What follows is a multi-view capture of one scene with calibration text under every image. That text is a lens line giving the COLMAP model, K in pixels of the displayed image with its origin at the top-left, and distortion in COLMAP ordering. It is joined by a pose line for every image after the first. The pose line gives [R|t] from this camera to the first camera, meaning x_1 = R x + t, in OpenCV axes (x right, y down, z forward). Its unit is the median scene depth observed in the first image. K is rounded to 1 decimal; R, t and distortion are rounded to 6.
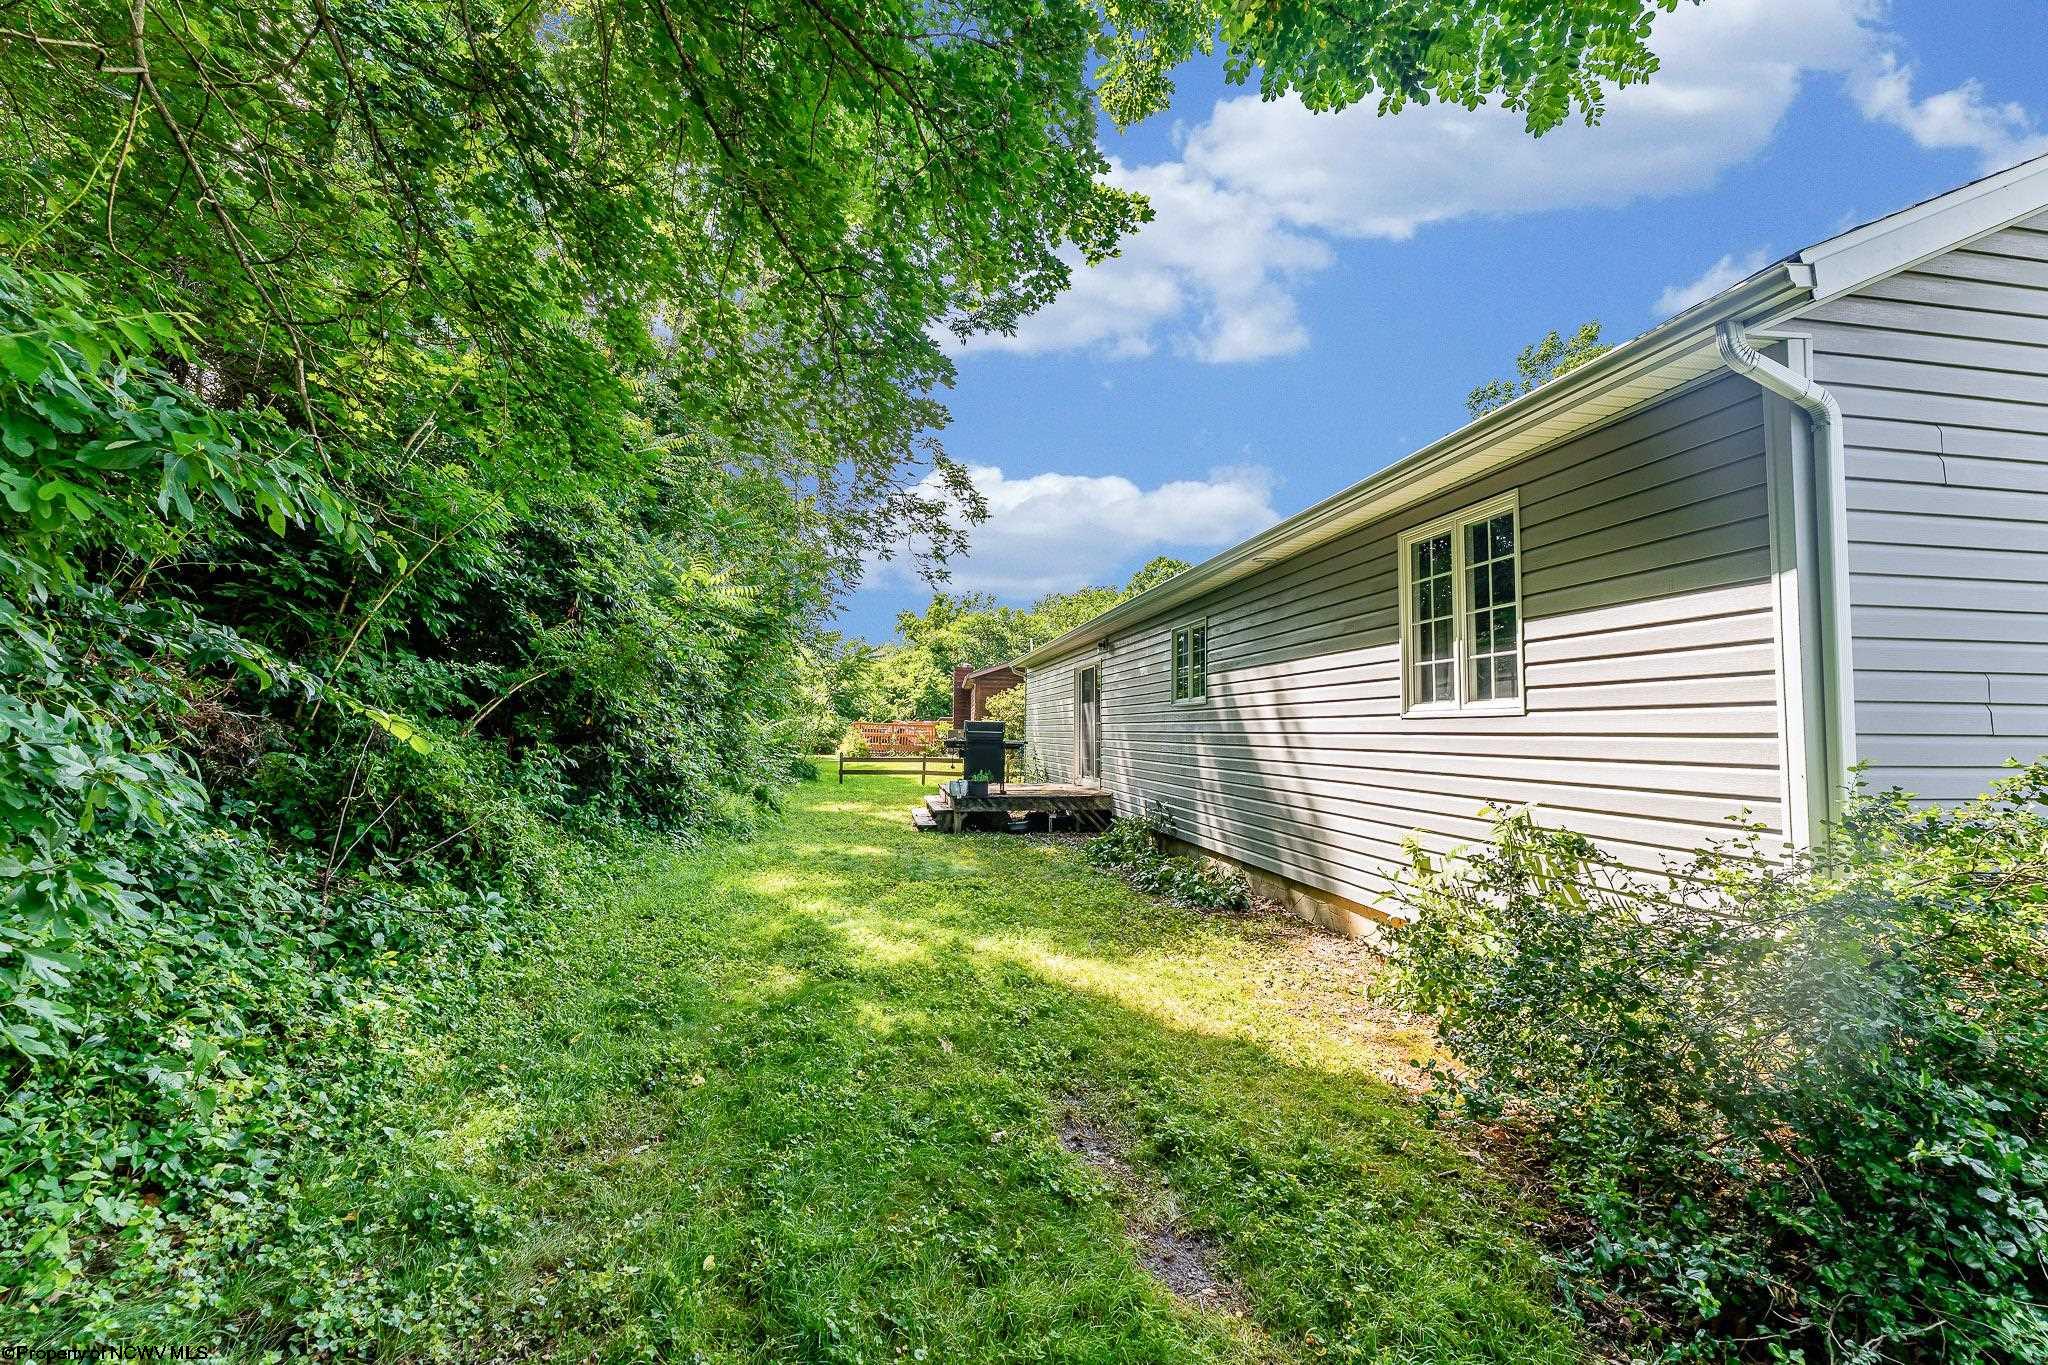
lens RADIAL K [[814.6, 0, 1024.0], [0, 814.6, 682.5], [0, 0, 1]] dist [0.002736, 0.000159]
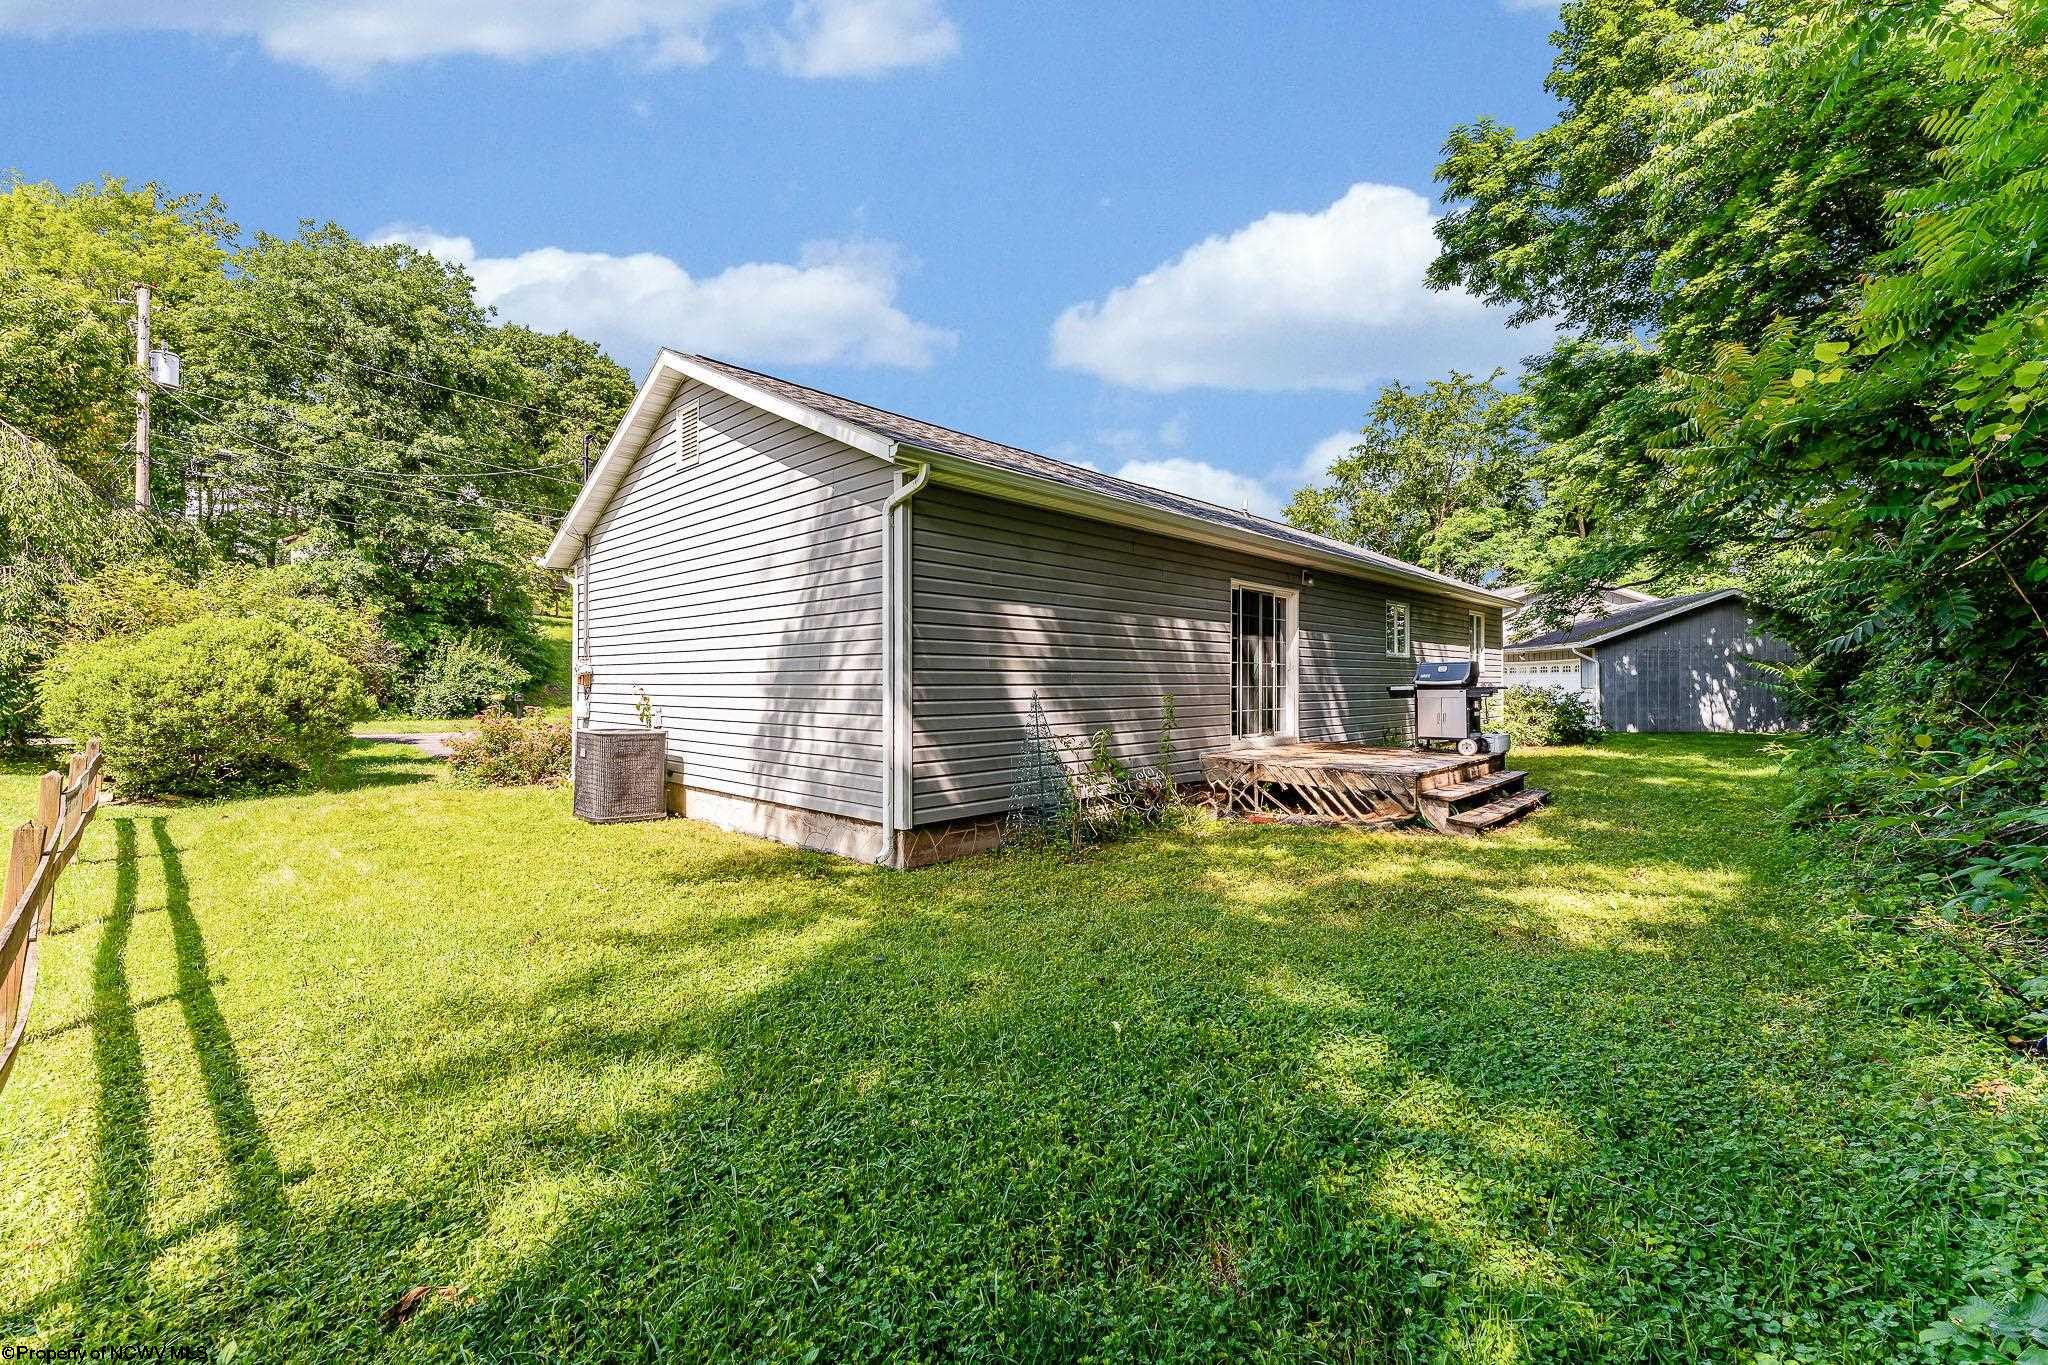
lens RADIAL K [[814.6, 0, 1024.0], [0, 814.6, 682.5], [0, 0, 1]] dist [0.002736, 0.000159]
pose [[-0.598344, -0.008961, 0.801189, -0.963229], [-0.051194, 0.998322, -0.027066, 0.244734], [-0.799602, -0.057211, -0.597799, 4.004905]]
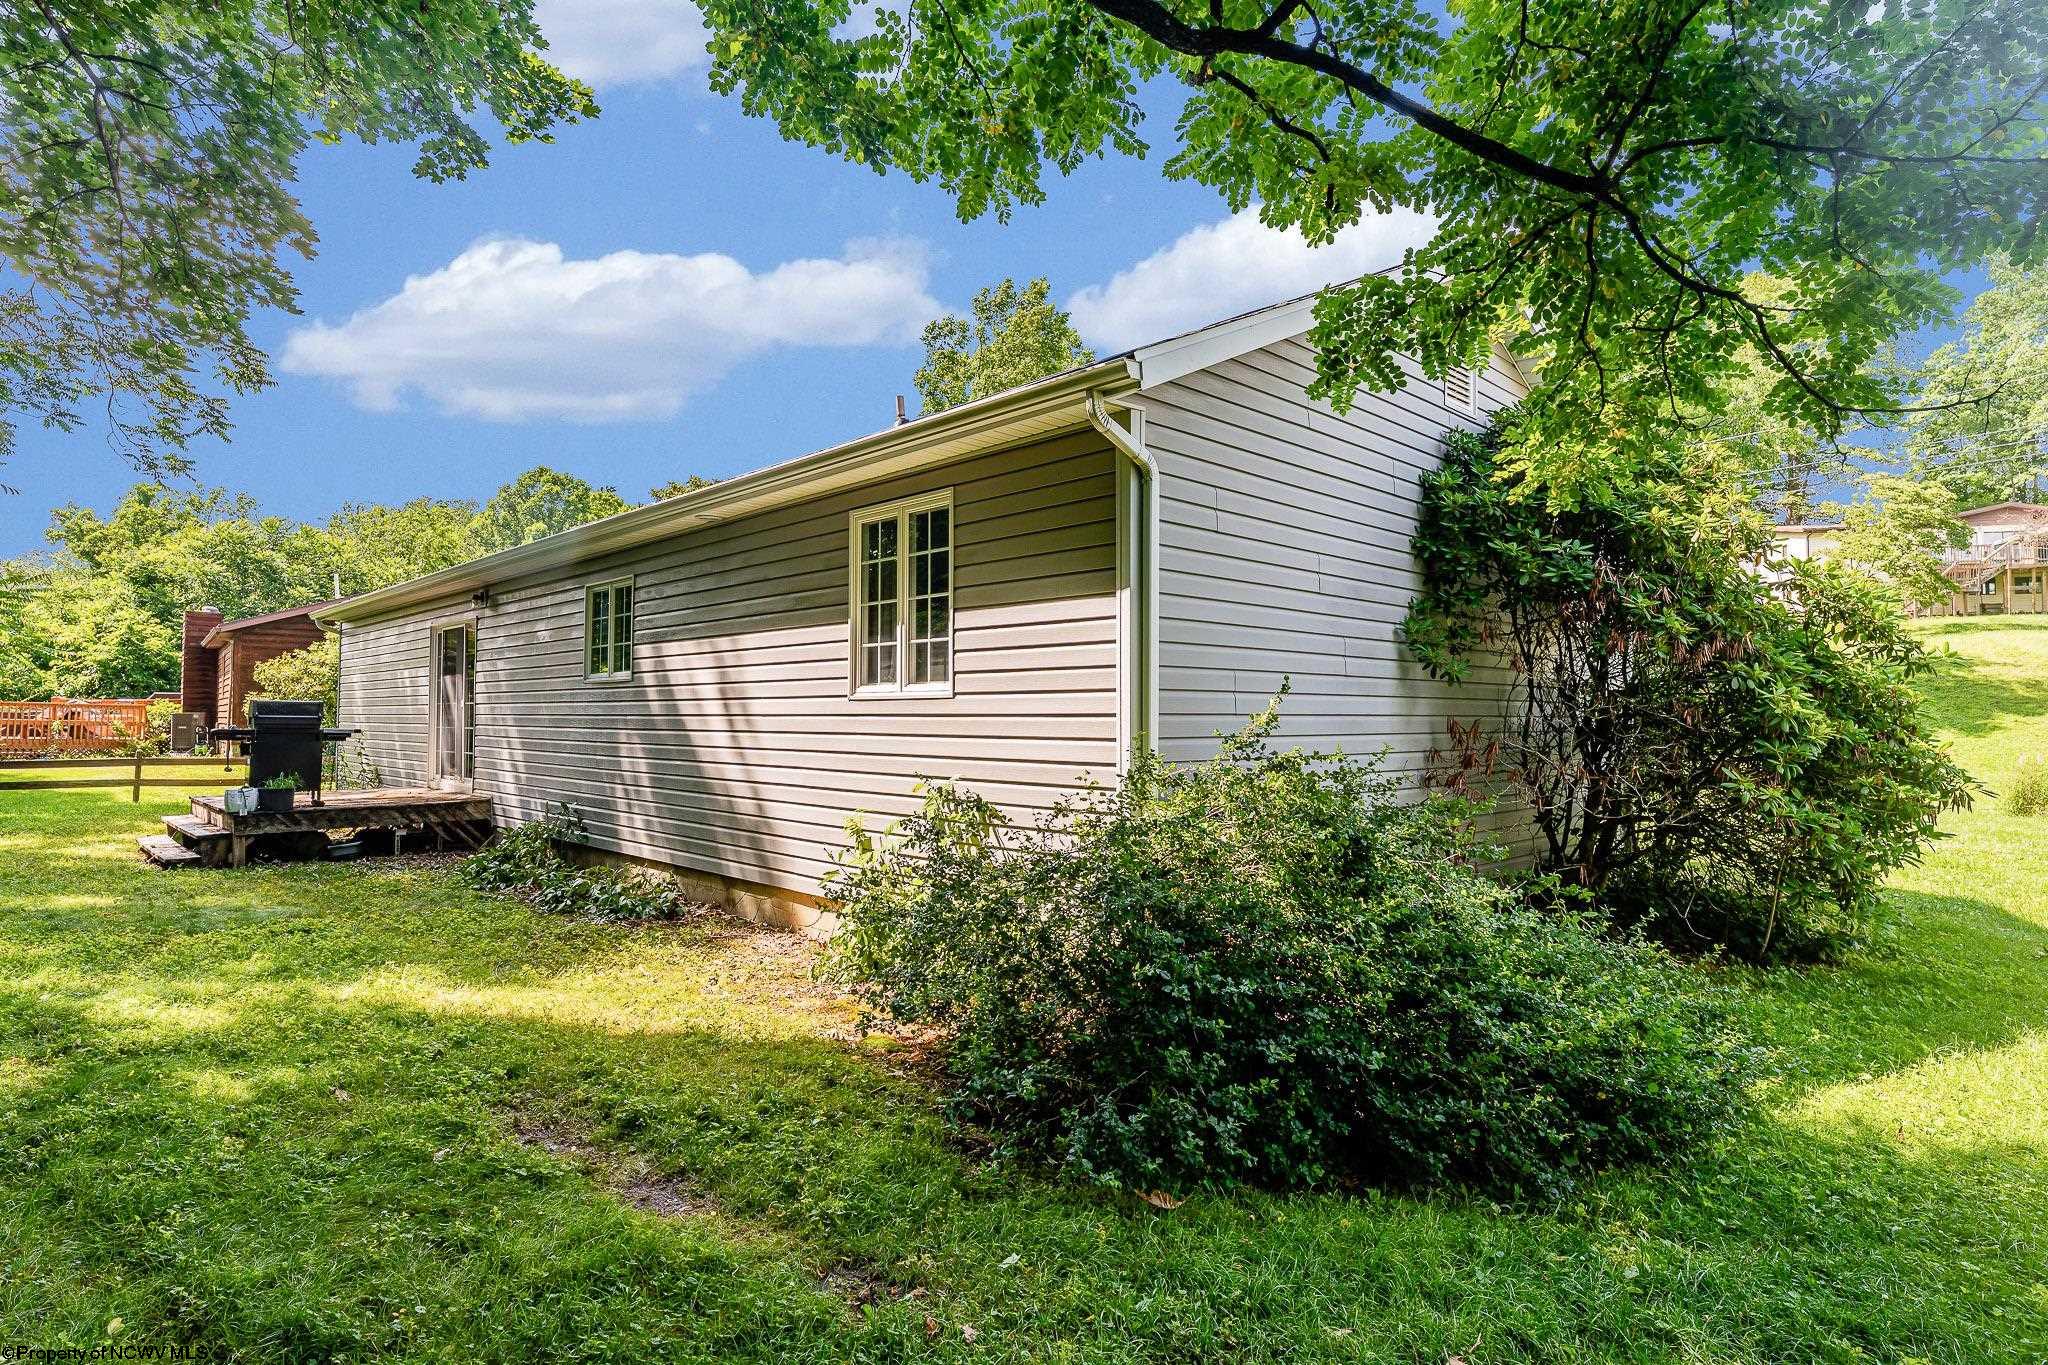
lens RADIAL K [[1103.5, 0, 1024.0], [0, 1103.5, 682.5], [0, 0, 1]] dist [-0.022535, 0.000563]
pose [[0.828701, 0.008953, 0.559620, -0.111545], [-0.027464, 0.999318, 0.024683, -0.016176], [-0.559018, -0.035824, 0.828381, -0.230782]]
